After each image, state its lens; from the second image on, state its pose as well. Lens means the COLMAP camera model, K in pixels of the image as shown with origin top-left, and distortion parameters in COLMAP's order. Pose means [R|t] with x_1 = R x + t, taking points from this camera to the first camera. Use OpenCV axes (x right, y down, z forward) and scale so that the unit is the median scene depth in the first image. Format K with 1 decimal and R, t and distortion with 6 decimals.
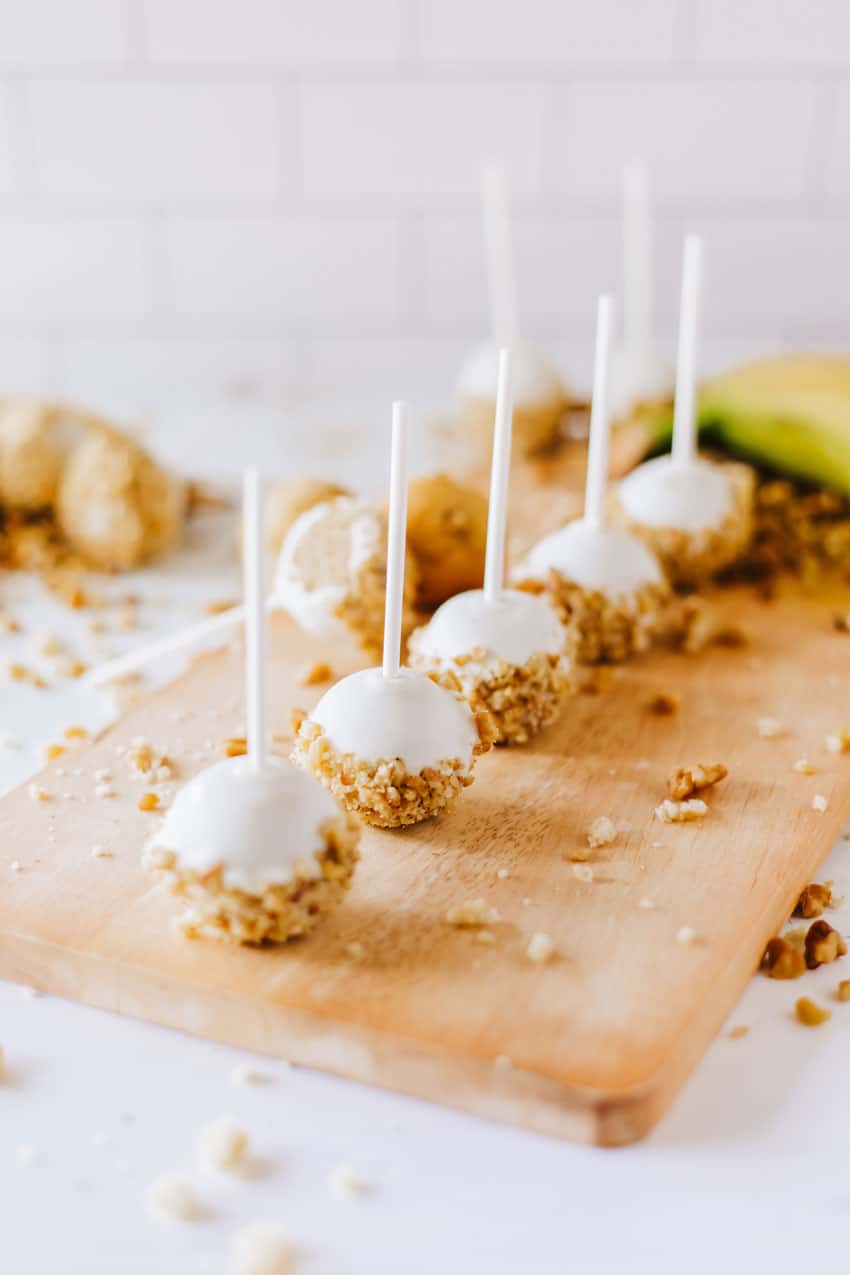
lens RADIAL K [[2092.9, 0, 425.0], [0, 2092.9, 637.5], [0, 0, 1]] dist [-0.028607, -0.074512]
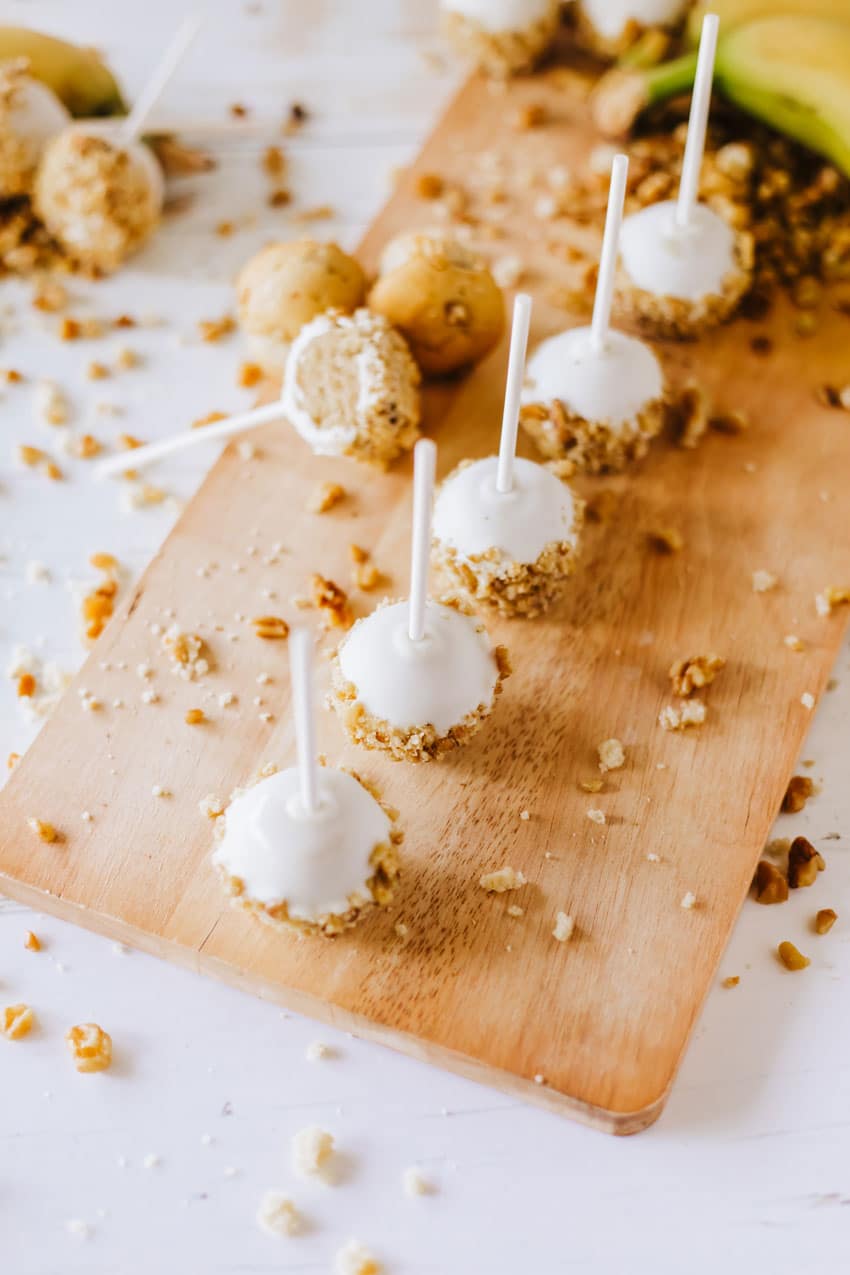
lens RADIAL K [[2092.9, 0, 425.0], [0, 2092.9, 637.5], [0, 0, 1]] dist [-0.028607, -0.074512]
pose [[0.998695, -0.043951, 0.026019, -0.040553], [0.024453, 0.858690, 0.511912, -0.533953], [-0.044841, -0.510608, 0.858644, 0.084909]]
